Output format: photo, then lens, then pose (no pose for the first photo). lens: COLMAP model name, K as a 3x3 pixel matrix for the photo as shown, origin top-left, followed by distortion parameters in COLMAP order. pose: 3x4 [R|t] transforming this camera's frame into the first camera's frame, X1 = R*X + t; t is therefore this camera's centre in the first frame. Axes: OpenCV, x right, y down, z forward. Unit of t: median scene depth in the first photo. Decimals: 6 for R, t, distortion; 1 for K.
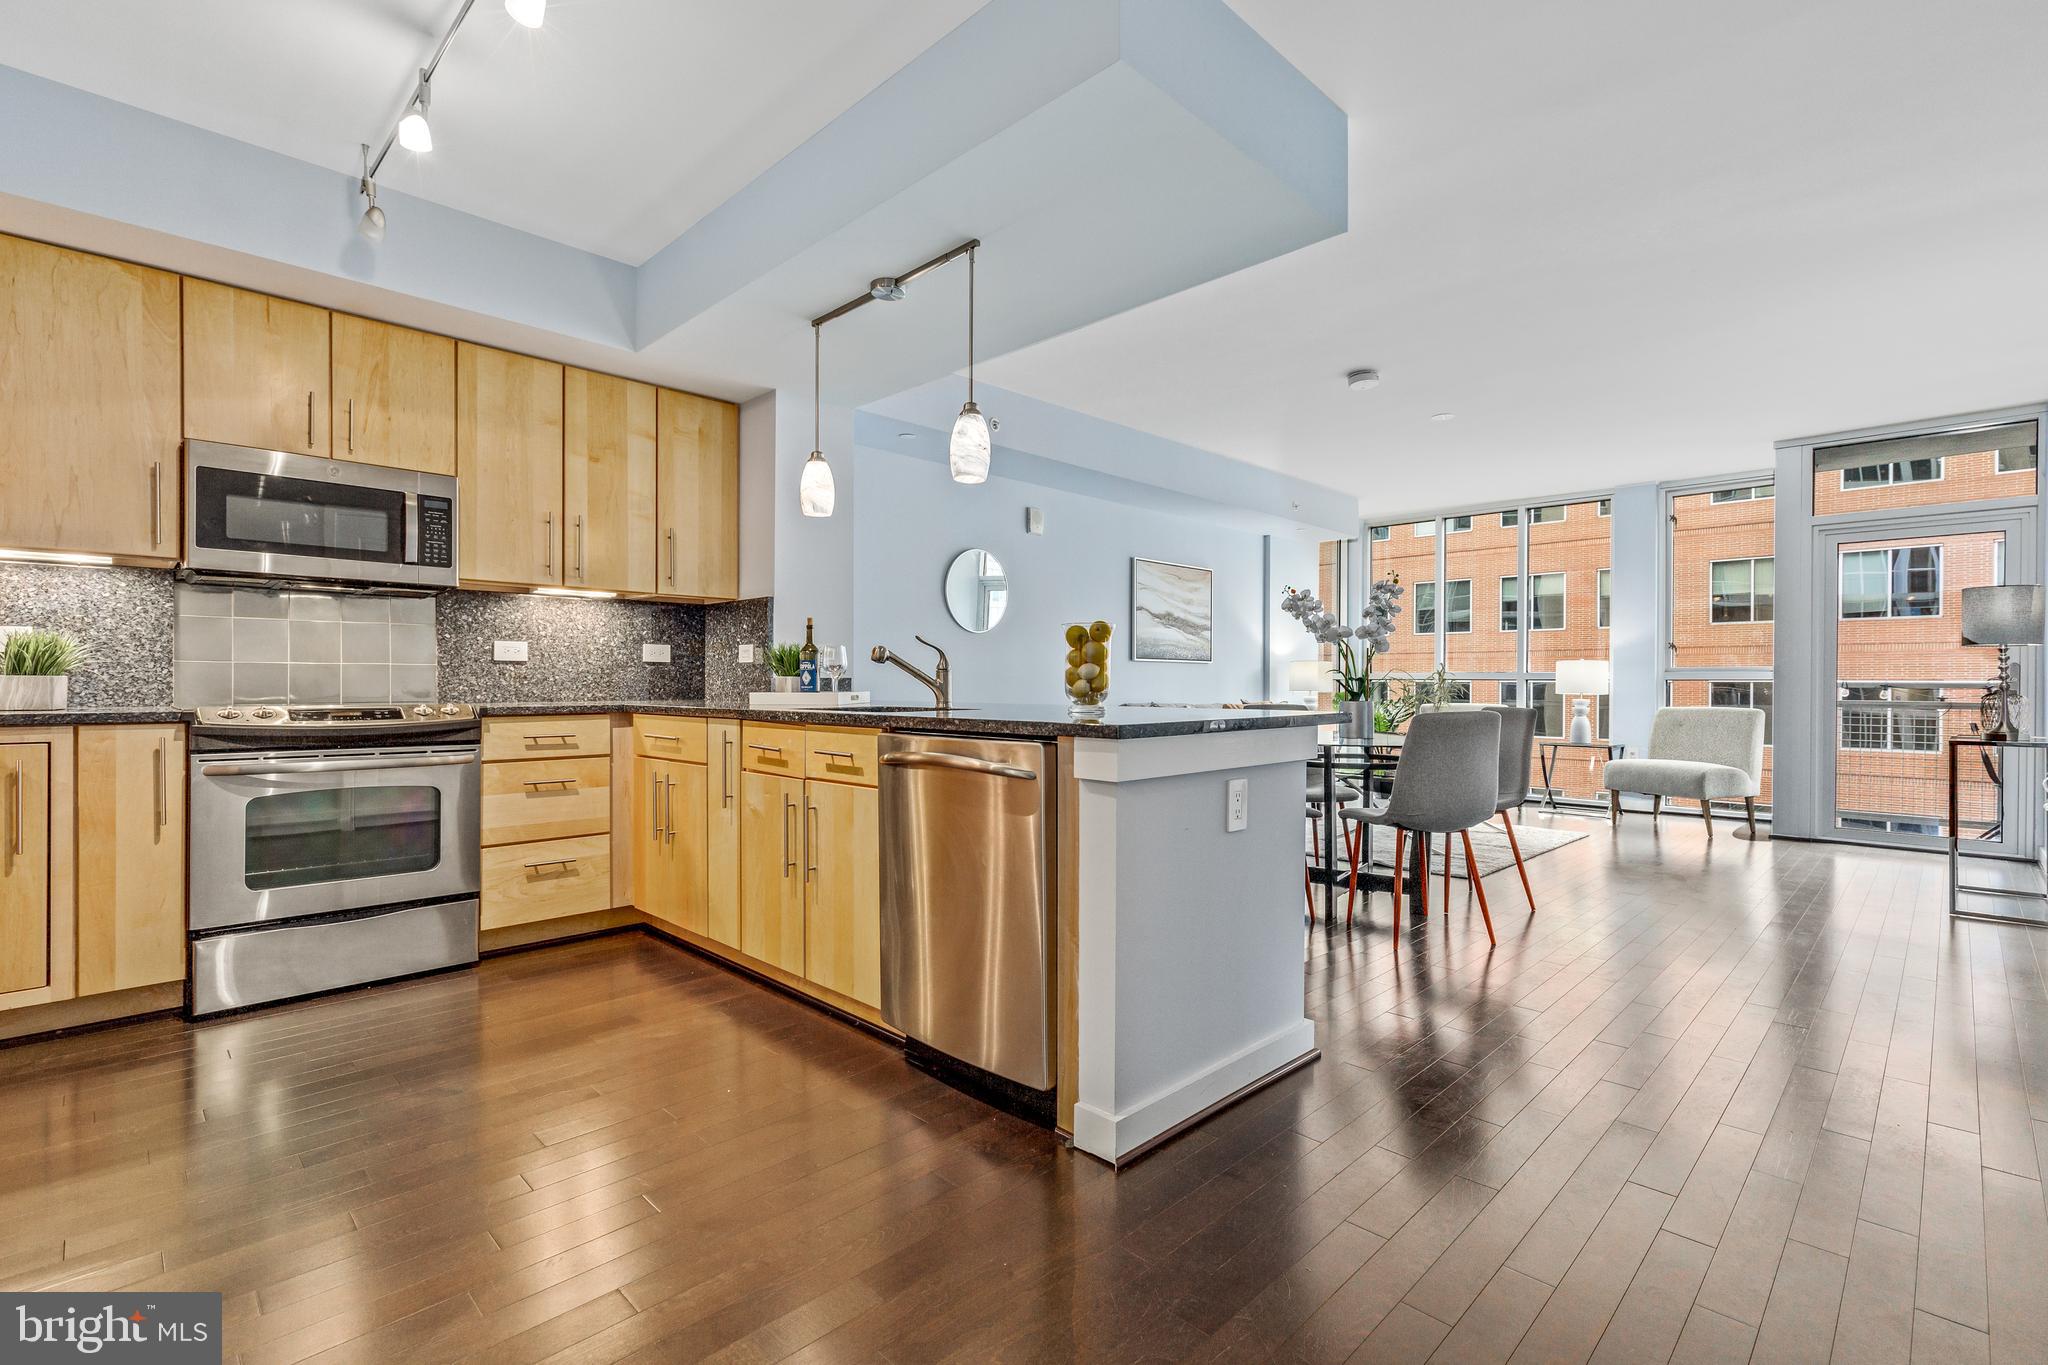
lens RADIAL K [[932.8, 0, 1018.9], [0, 932.8, 684.9], [0, 0, 1]] dist [0.001652, 0.000057]
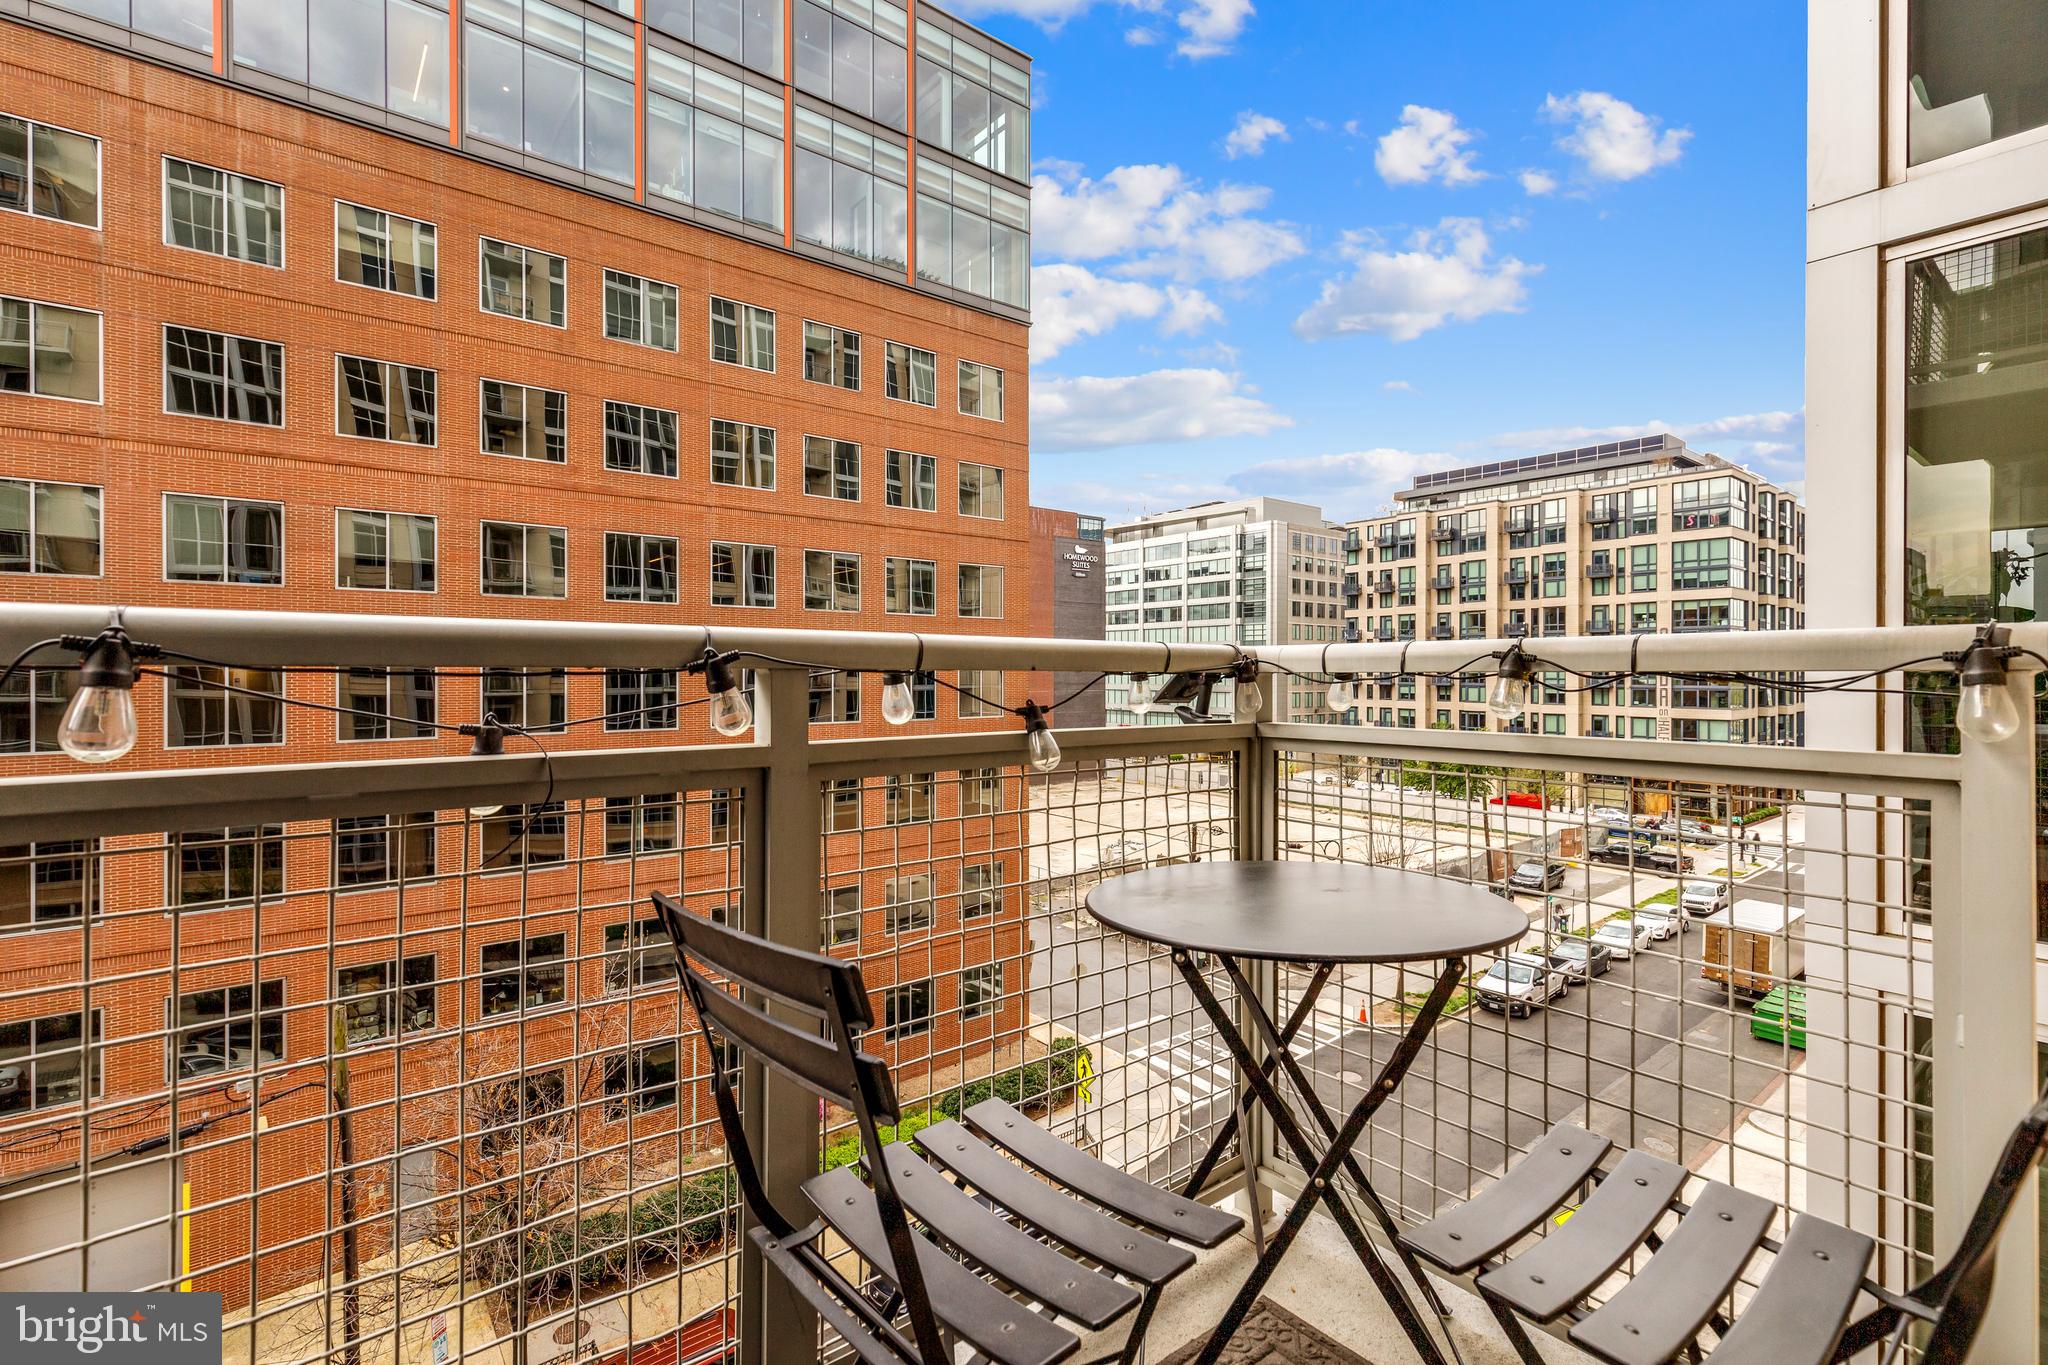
lens RADIAL K [[921.2, 0, 1018.4], [0, 921.2, 678.1], [0, 0, 1]] dist [0.002692, 0.000053]
pose [[0.113836, -0.013854, 0.993403, 1.535840], [0.000455, 0.999903, 0.013893, 0.005152], [-0.993499, -0.001130, 0.113832, 1.621655]]
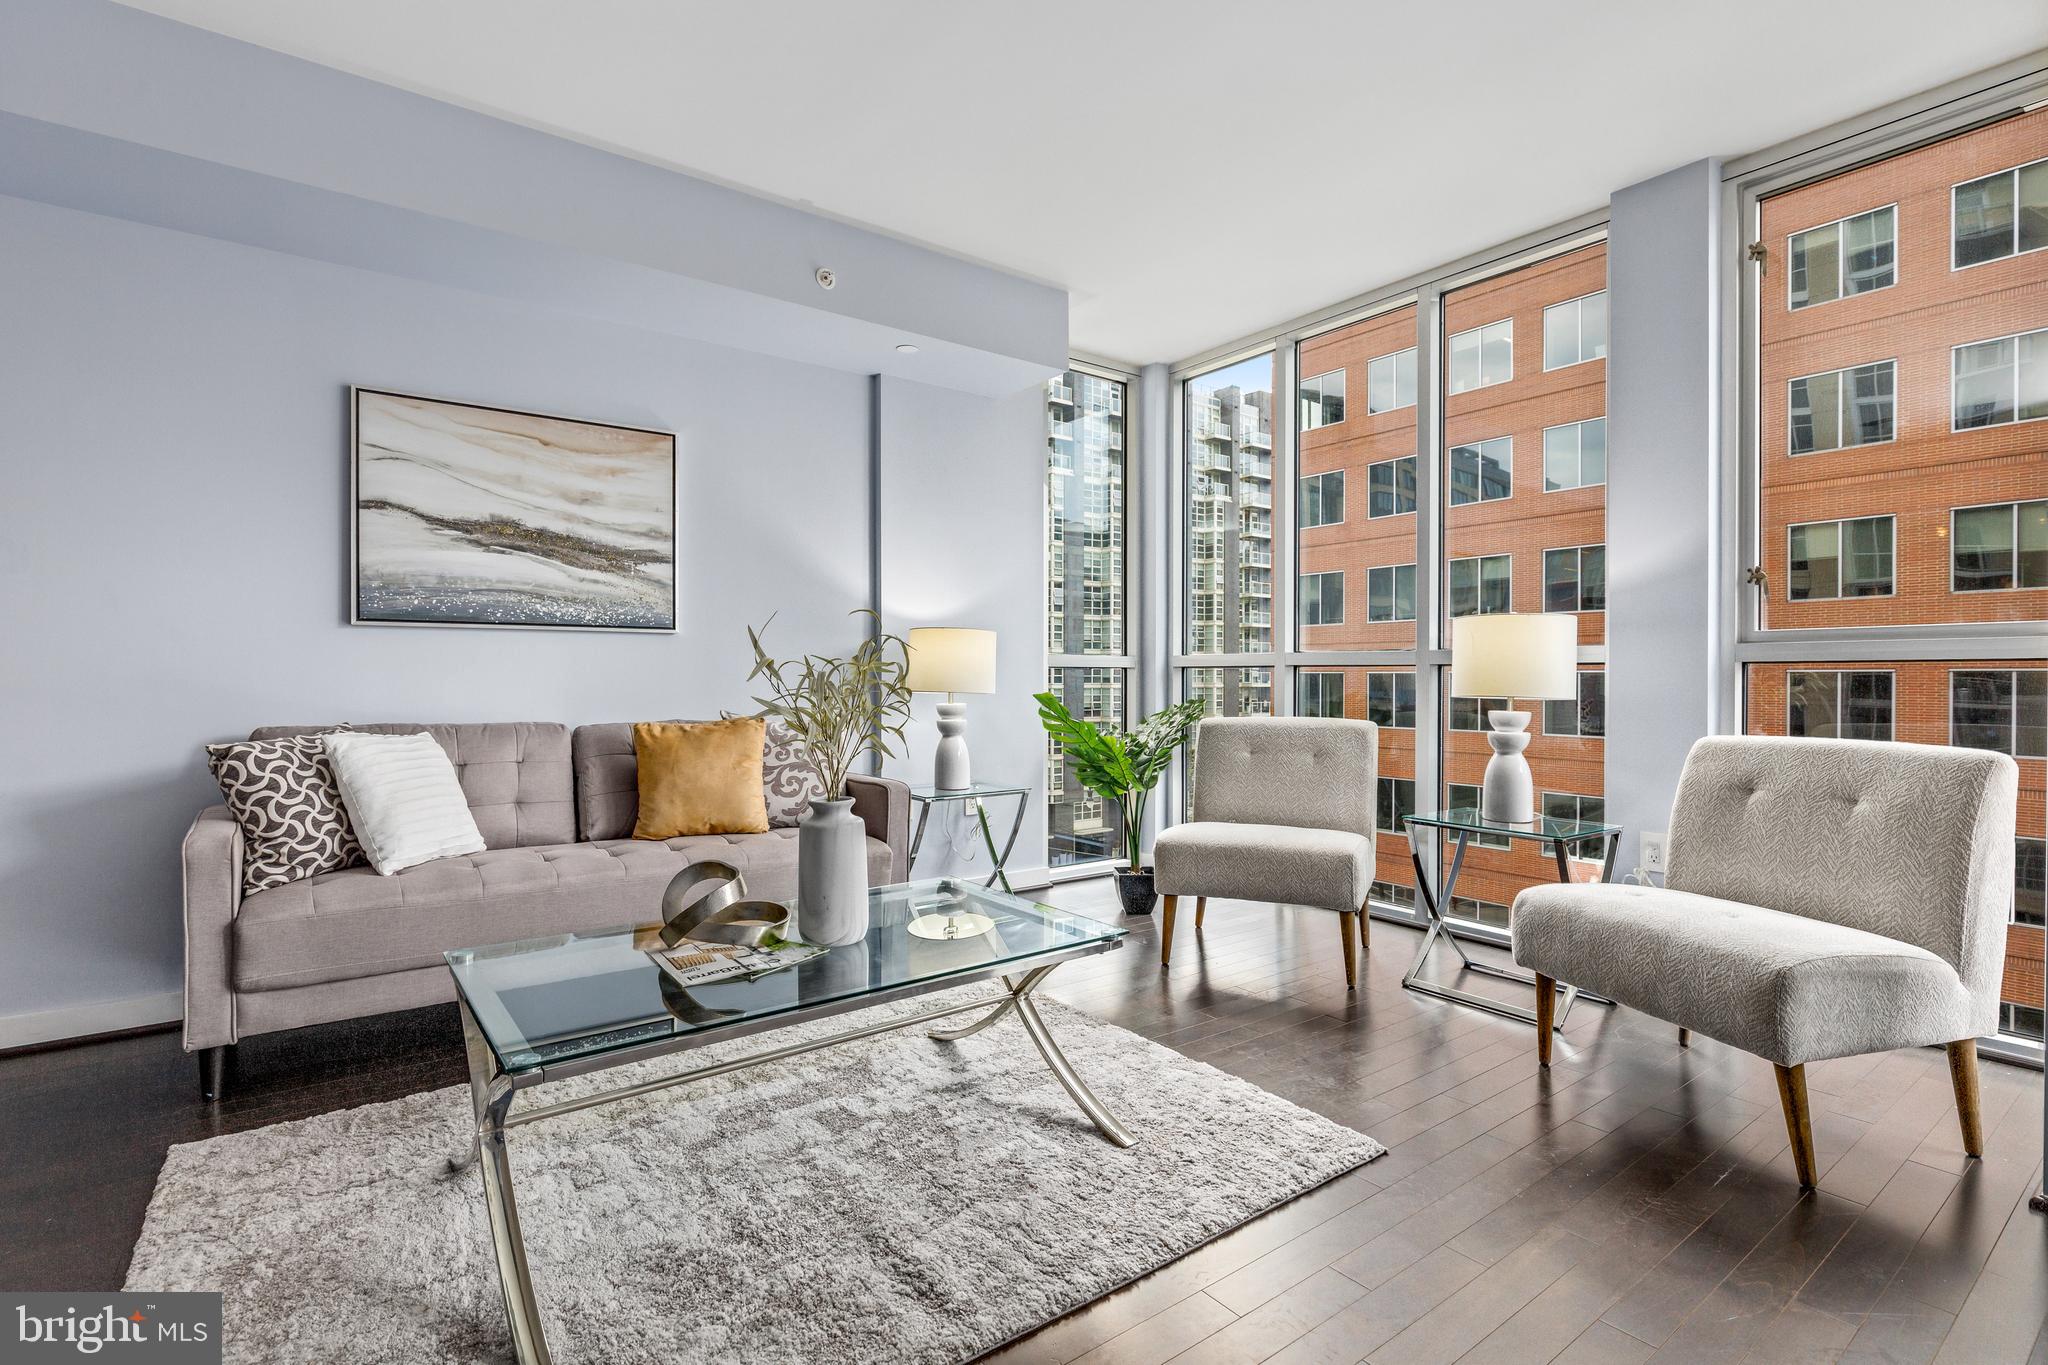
lens RADIAL K [[956.2, 0, 1016.3], [0, 956.2, 680.9], [0, 0, 1]] dist [-0.002733, -0.000415]
pose [[0.989508, -0.002812, -0.144451, 0.917990], [0.003366, 0.999988, 0.003588, -0.001106], [0.144439, -0.004037, 0.989505, 1.137793]]
